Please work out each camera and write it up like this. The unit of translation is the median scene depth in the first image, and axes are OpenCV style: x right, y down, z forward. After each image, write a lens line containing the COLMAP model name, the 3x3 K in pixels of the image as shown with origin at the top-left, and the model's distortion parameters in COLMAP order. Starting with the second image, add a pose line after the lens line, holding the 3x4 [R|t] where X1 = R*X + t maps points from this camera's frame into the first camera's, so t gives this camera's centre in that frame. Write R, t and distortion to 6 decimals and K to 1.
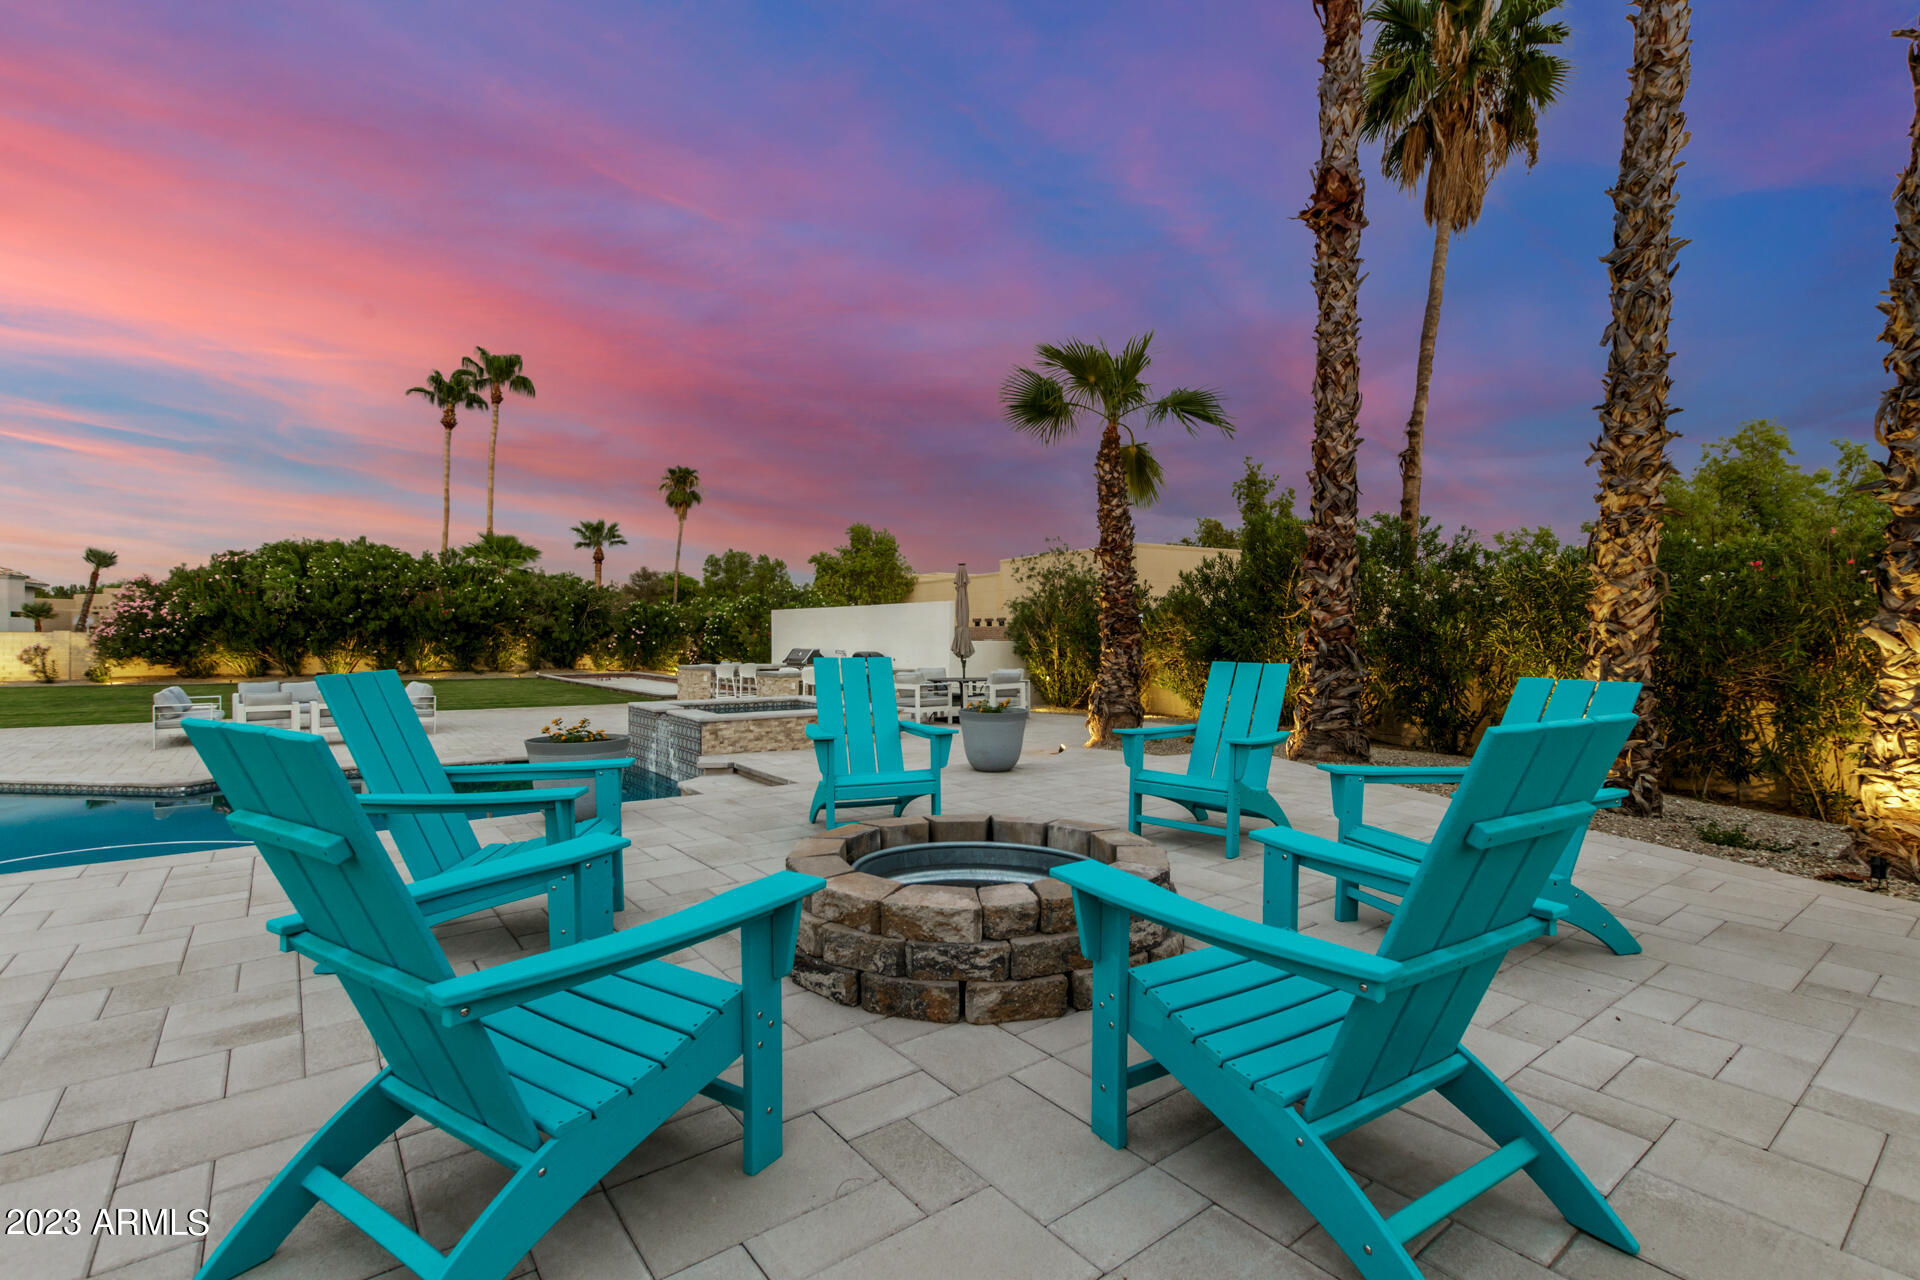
lens RADIAL K [[876.3, 0, 960.3], [0, 876.3, 637.3], [0, 0, 1]] dist [0.005406, -0.002293]
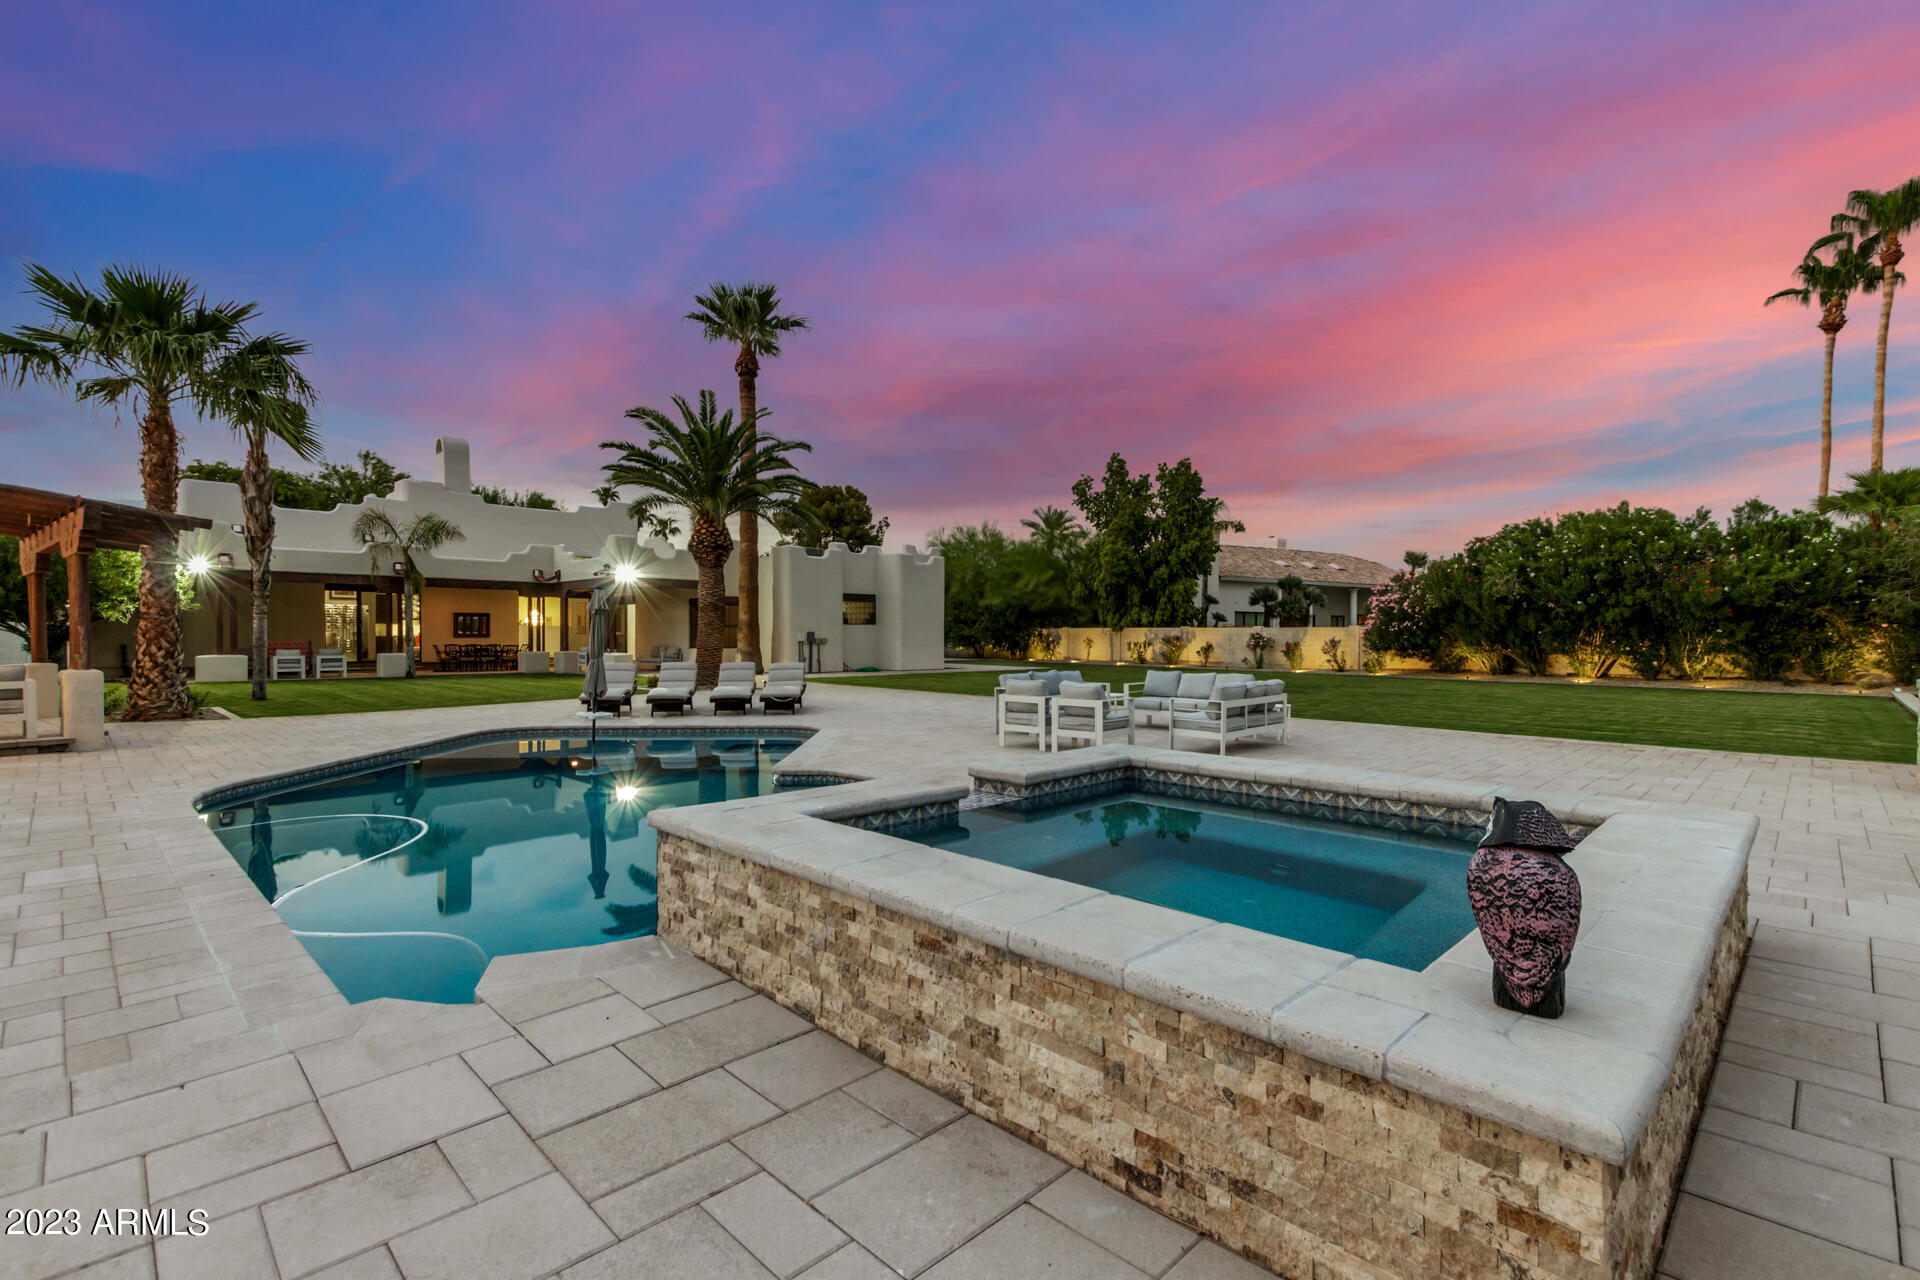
lens RADIAL K [[876.3, 0, 970.8], [0, 876.3, 640.2], [0, 0, 1]] dist [0.005406, -0.002293]
pose [[0.147239, 0.002874, -0.989097, 0.008823], [-0.002862, 0.999993, 0.002480, 0.009169], [0.989097, 0.002466, 0.147246, 0.334803]]
